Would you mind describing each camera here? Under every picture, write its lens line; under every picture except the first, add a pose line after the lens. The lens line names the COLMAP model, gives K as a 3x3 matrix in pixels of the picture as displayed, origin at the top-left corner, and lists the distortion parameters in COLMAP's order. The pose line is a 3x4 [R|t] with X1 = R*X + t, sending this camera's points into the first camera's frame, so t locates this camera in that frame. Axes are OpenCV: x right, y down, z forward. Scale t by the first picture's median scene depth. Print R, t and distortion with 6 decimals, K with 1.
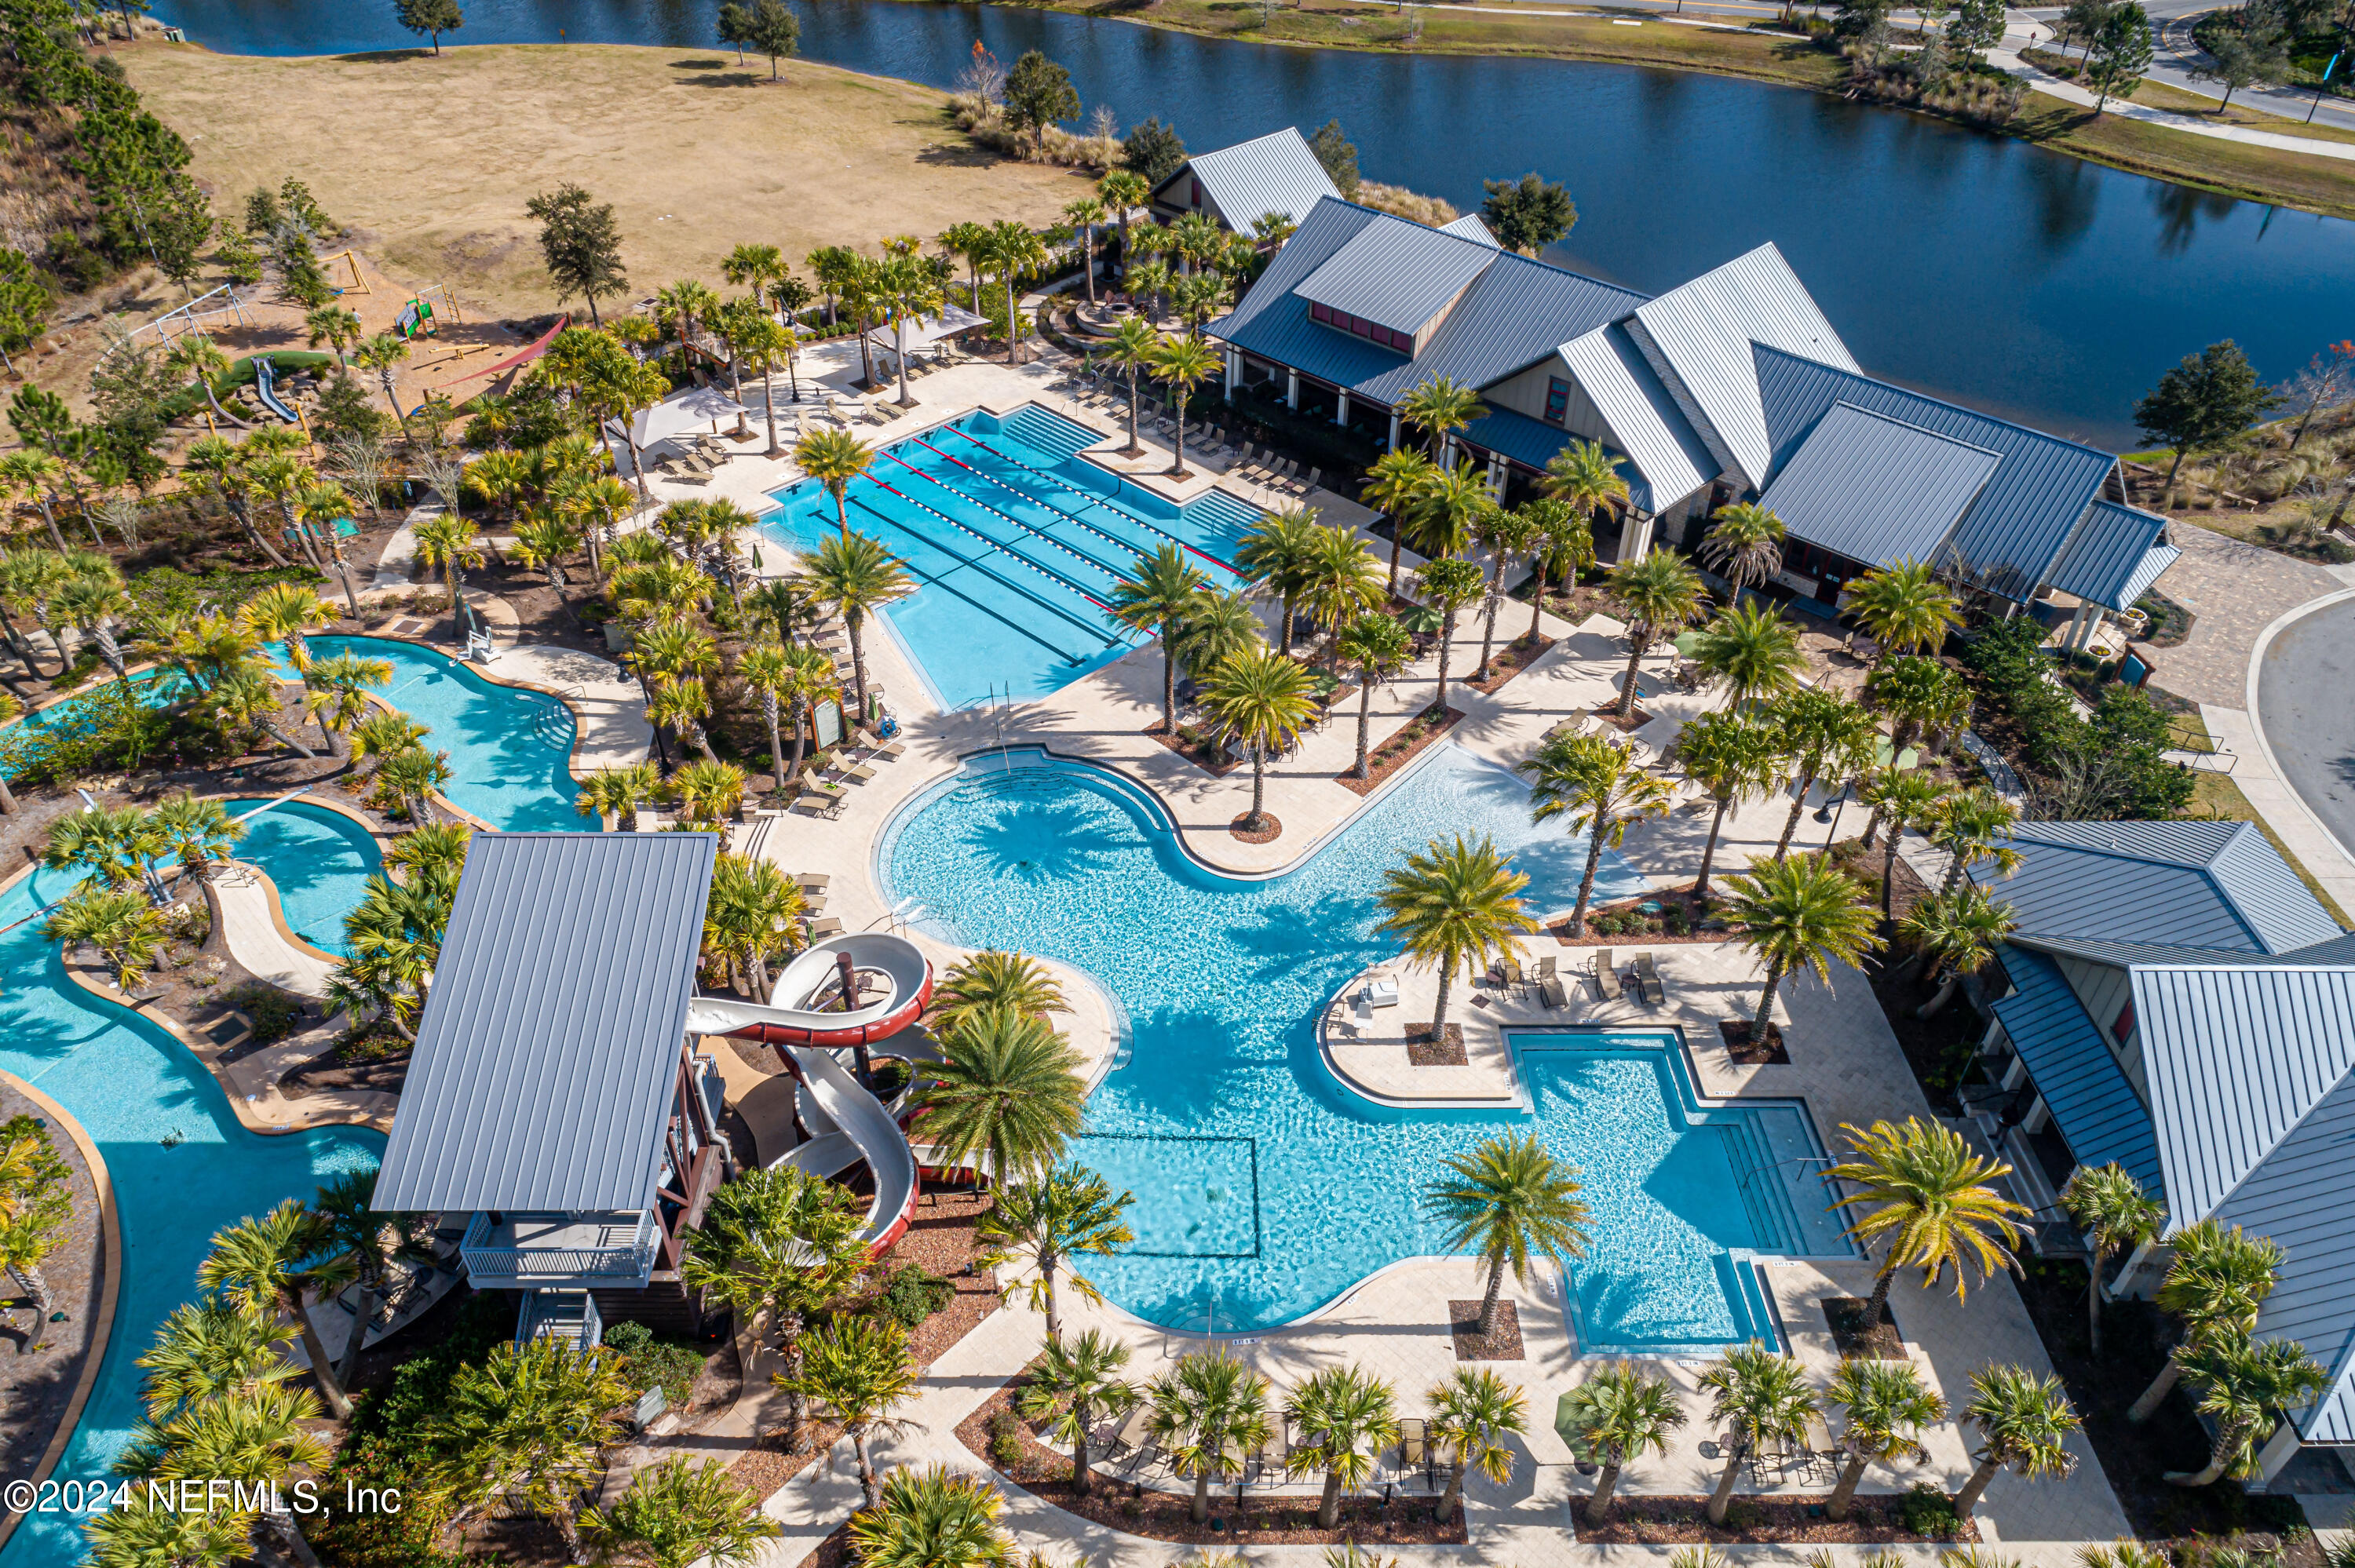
lens RADIAL K [[1582.1, 0, 1175.3], [0, 1582.1, 783.8], [0, 0, 1]] dist [-0.004081, 0.005211]
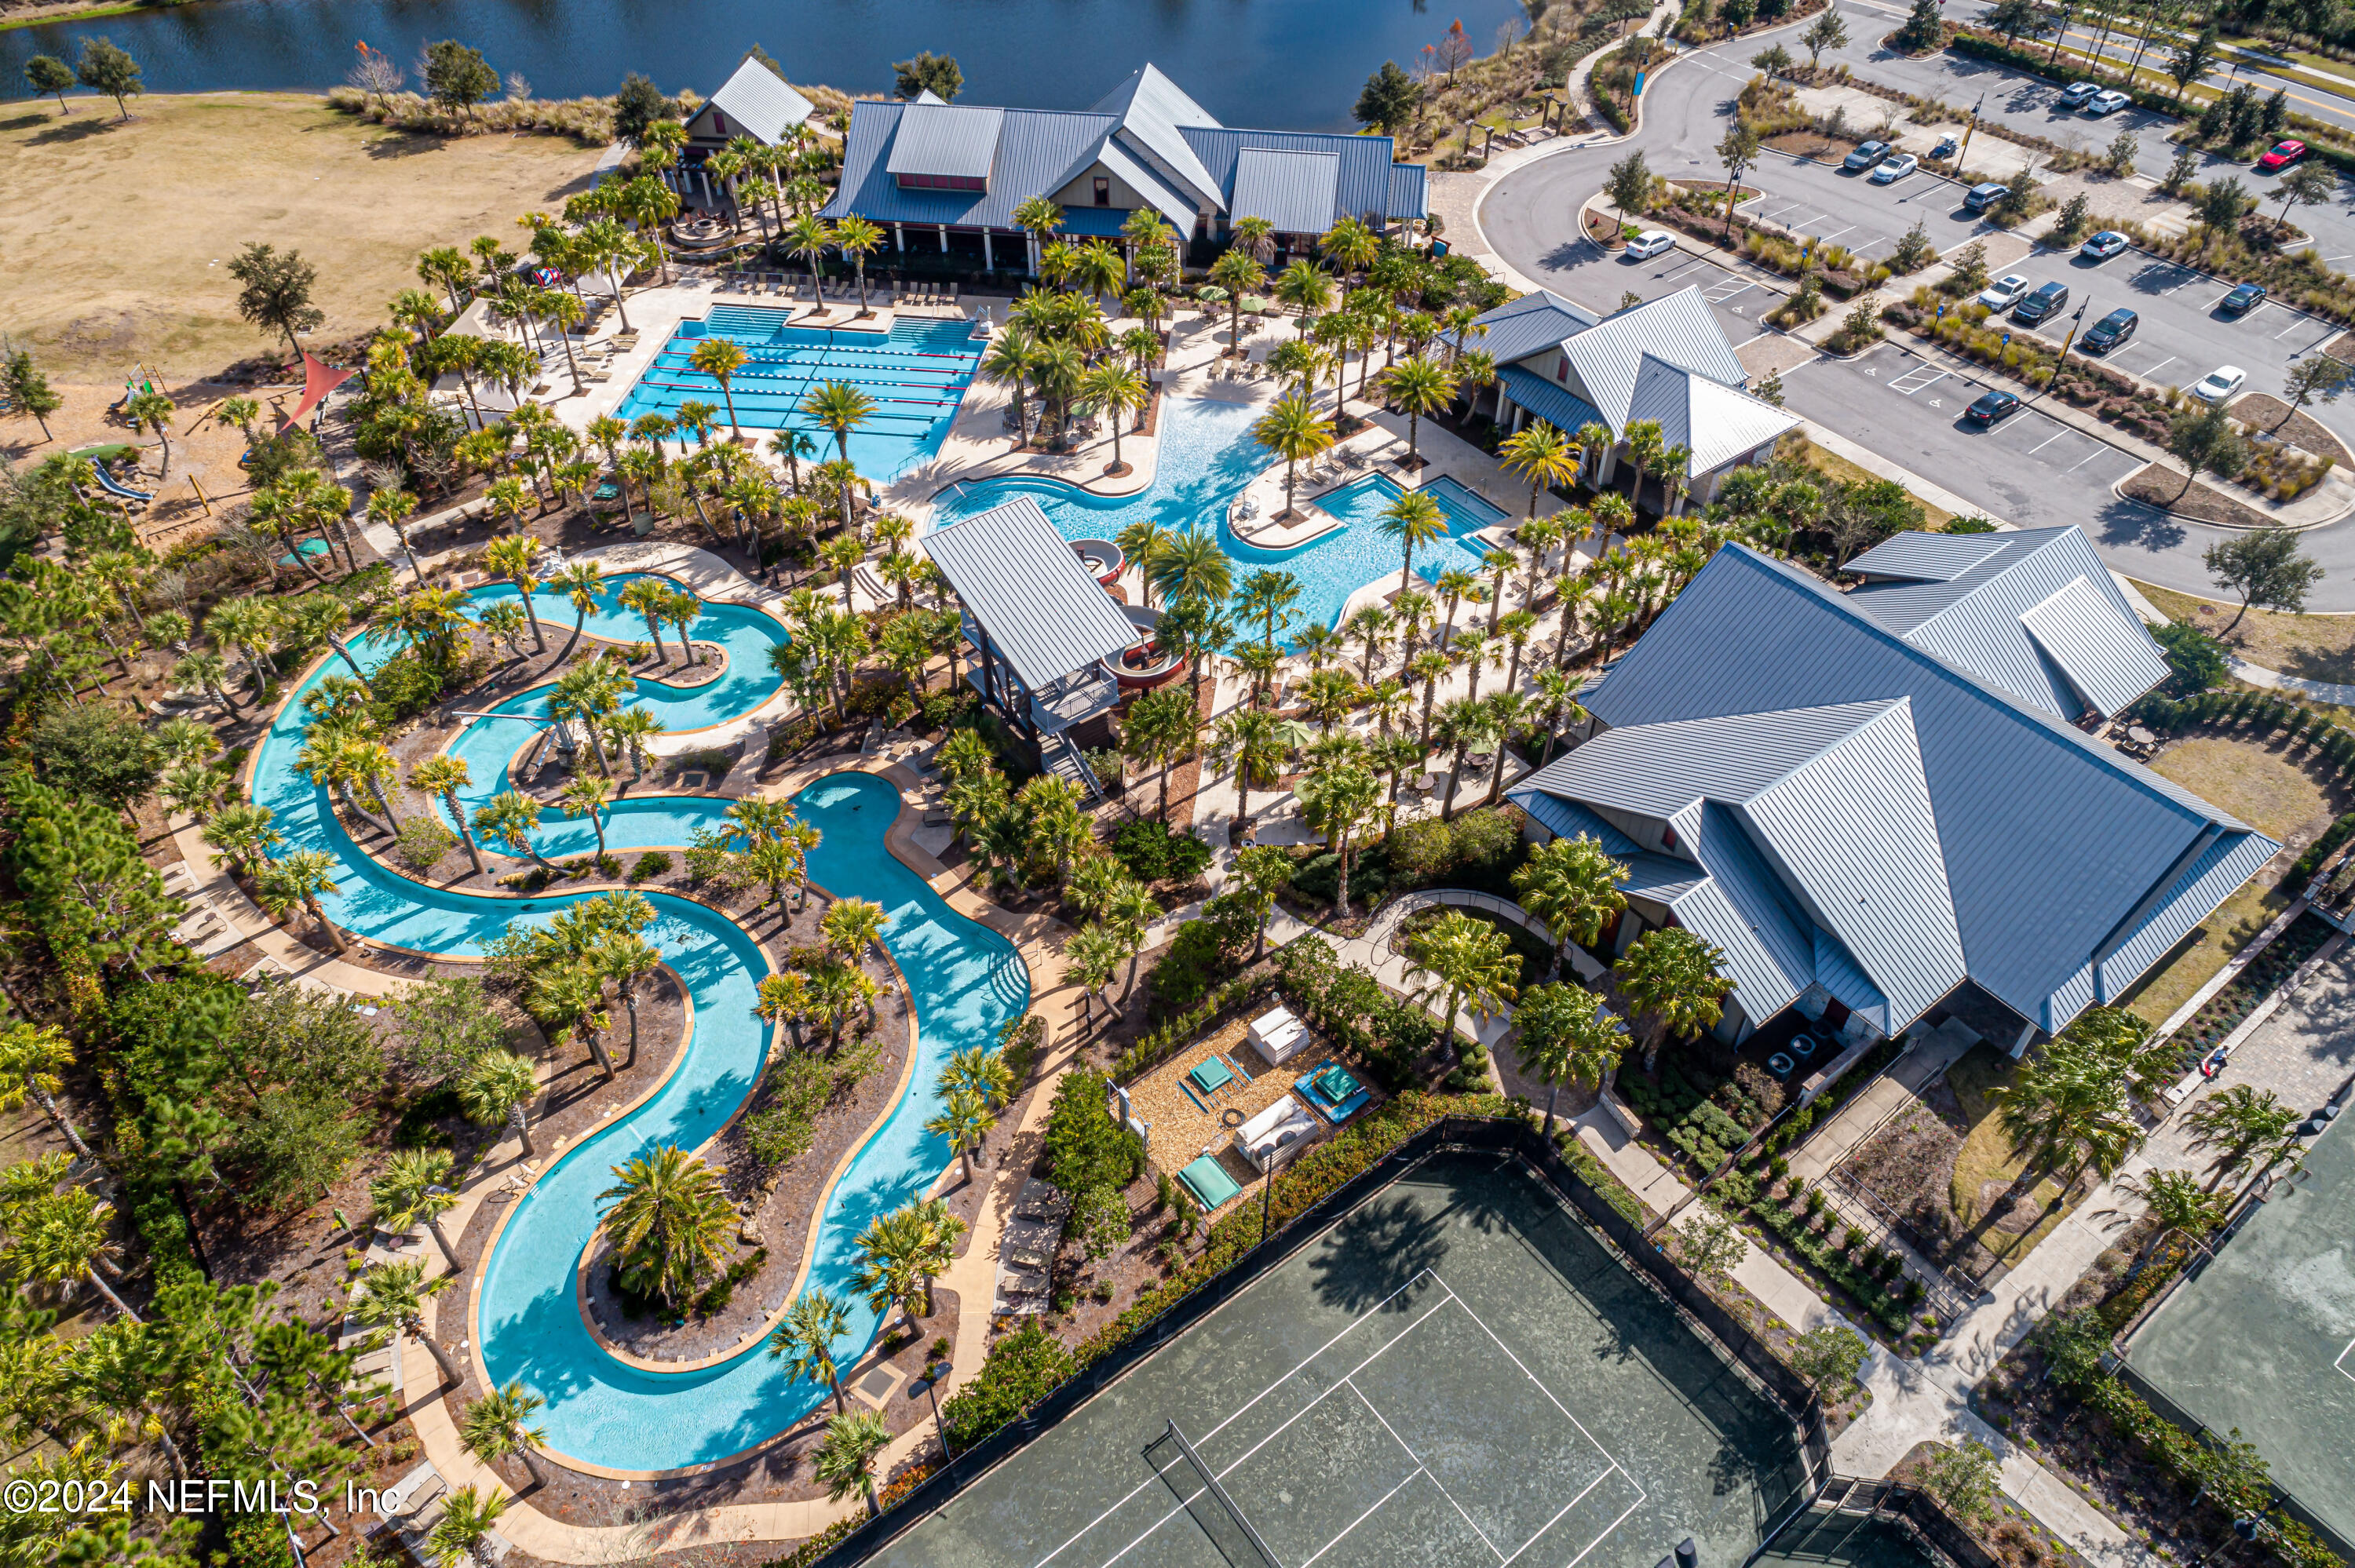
lens RADIAL K [[1582.1, 0, 1175.3], [0, 1582.1, 783.8], [0, 0, 1]] dist [-0.004081, 0.005211]
pose [[0.801150, -0.420027, 0.426305, -0.613904], [0.378305, 0.907394, 0.183086, 0.036532], [-0.463728, 0.014594, 0.885858, -0.430843]]
